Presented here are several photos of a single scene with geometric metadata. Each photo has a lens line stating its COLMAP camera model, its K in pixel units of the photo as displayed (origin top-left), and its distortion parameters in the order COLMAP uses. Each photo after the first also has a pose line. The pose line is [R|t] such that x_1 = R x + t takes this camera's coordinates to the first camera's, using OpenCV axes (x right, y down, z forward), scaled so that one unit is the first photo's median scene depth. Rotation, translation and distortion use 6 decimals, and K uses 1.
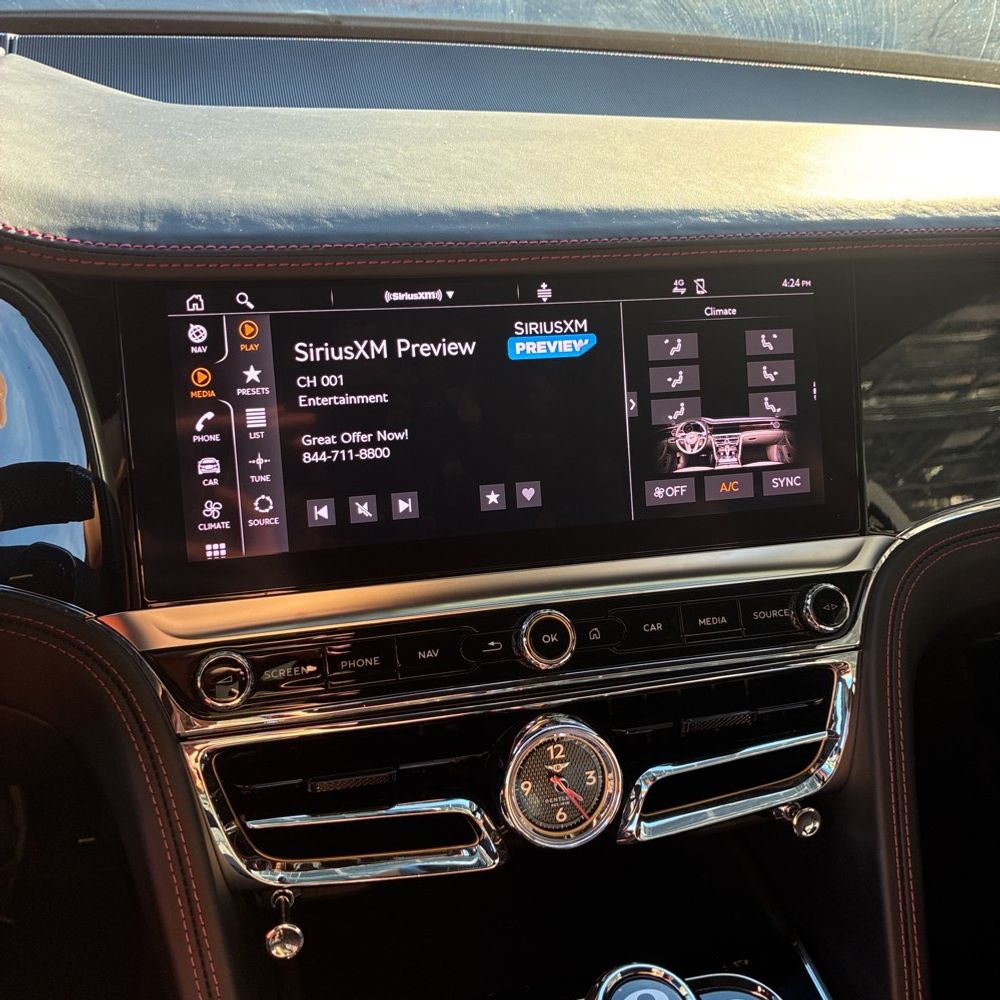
lens RADIAL K [[1016.5, 0, 499.6], [0, 1016.5, 504.0], [0, 0, 1]] dist [0.012398, 0.001757]
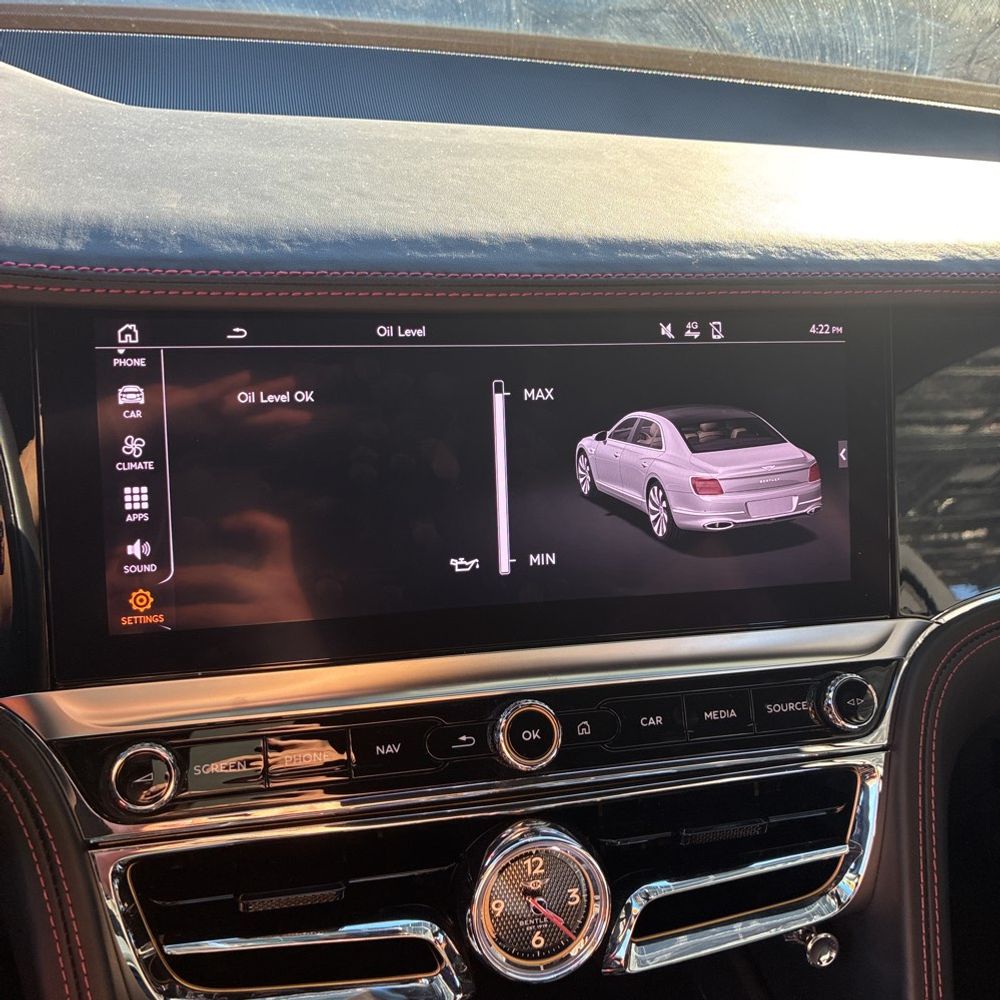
lens RADIAL K [[1015.4, 0, 500.3], [0, 1015.4, 503.7], [0, 0, 1]] dist [0.013563, -0.010546]
pose [[0.999501, 0.031538, -0.001593, 0.017733], [-0.031562, 0.999335, -0.018241, -0.043082], [0.001016, 0.018282, 0.999832, 0.129841]]
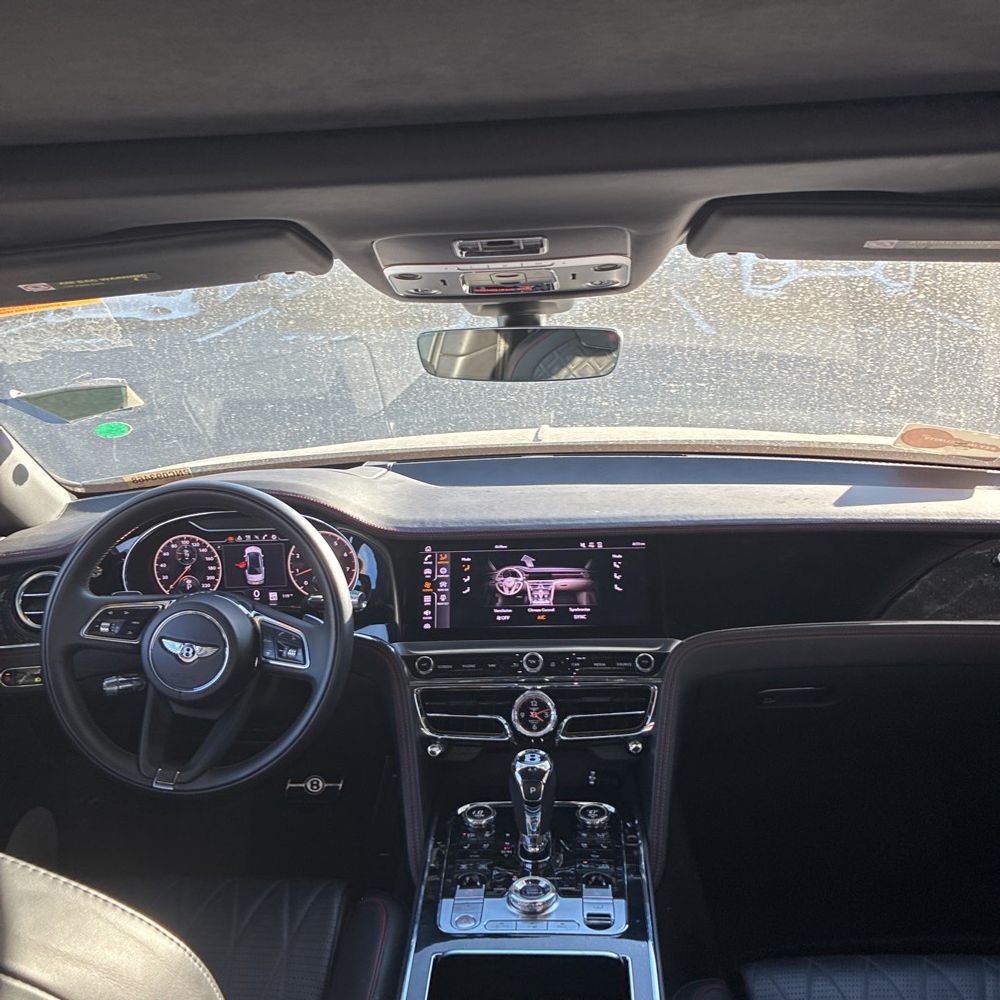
lens RADIAL K [[1015.4, 0, 500.3], [0, 1015.4, 503.7], [0, 0, 1]] dist [0.013563, -0.010546]
pose [[0.945570, -0.024894, -0.324467, 0.847176], [-0.078162, 0.950509, -0.300706, 0.541163], [0.315894, 0.309700, 0.896826, -1.630089]]
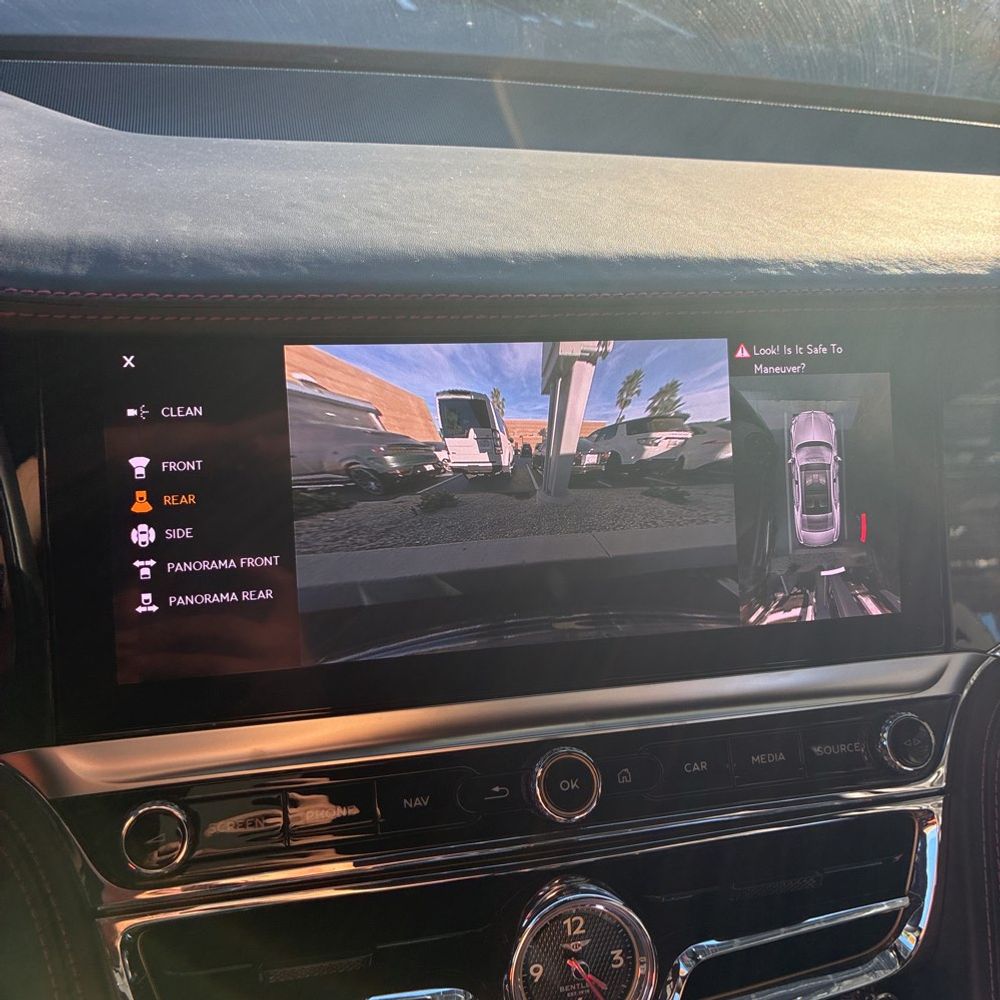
lens RADIAL K [[1015.4, 0, 500.3], [0, 1015.4, 503.7], [0, 0, 1]] dist [0.013563, -0.010546]
pose [[0.999852, 0.015618, -0.007274, -0.001982], [-0.015972, 0.998543, -0.051541, -0.043247], [0.006459, 0.051650, 0.998644, 0.176299]]
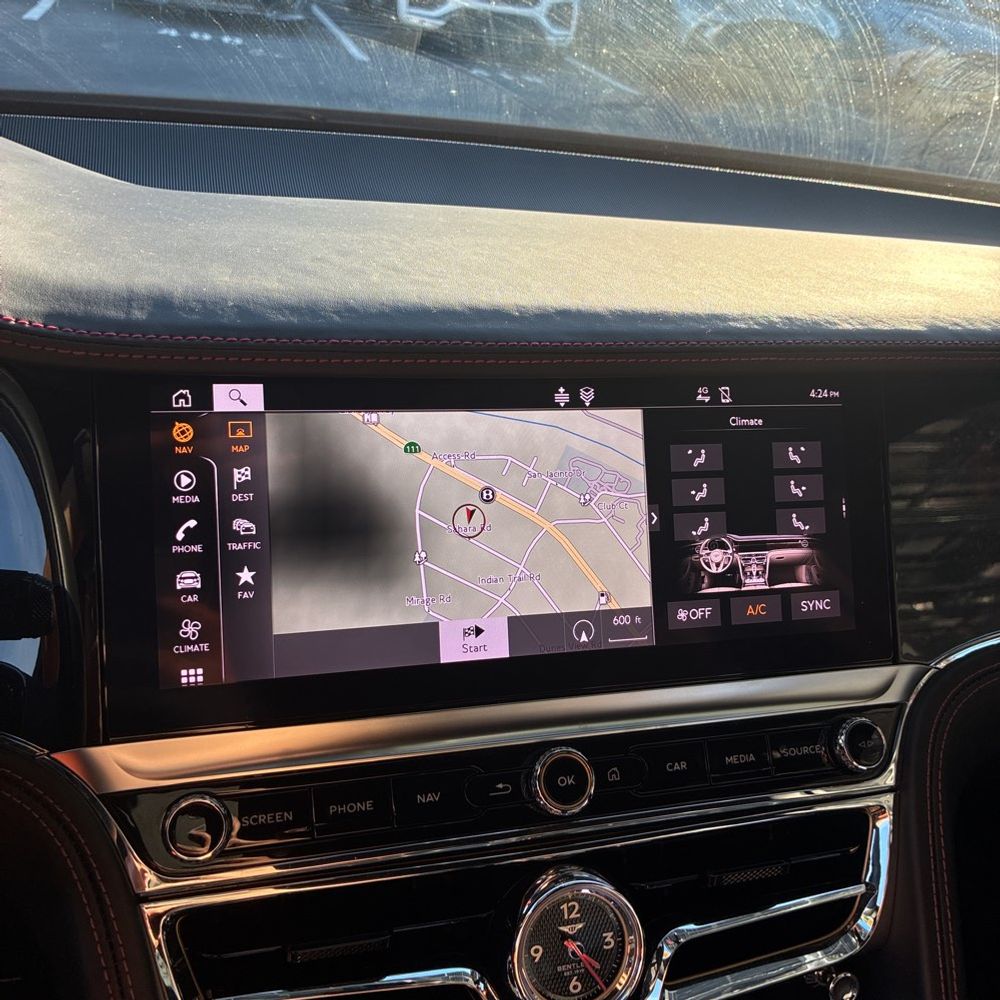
lens RADIAL K [[1016.5, 0, 499.6], [0, 1016.5, 504.0], [0, 0, 1]] dist [0.012398, 0.001757]
pose [[0.998613, 0.021247, 0.048183, -0.053141], [-0.016641, 0.995428, -0.094057, -0.021966], [-0.049961, 0.093125, 0.994400, 0.088170]]
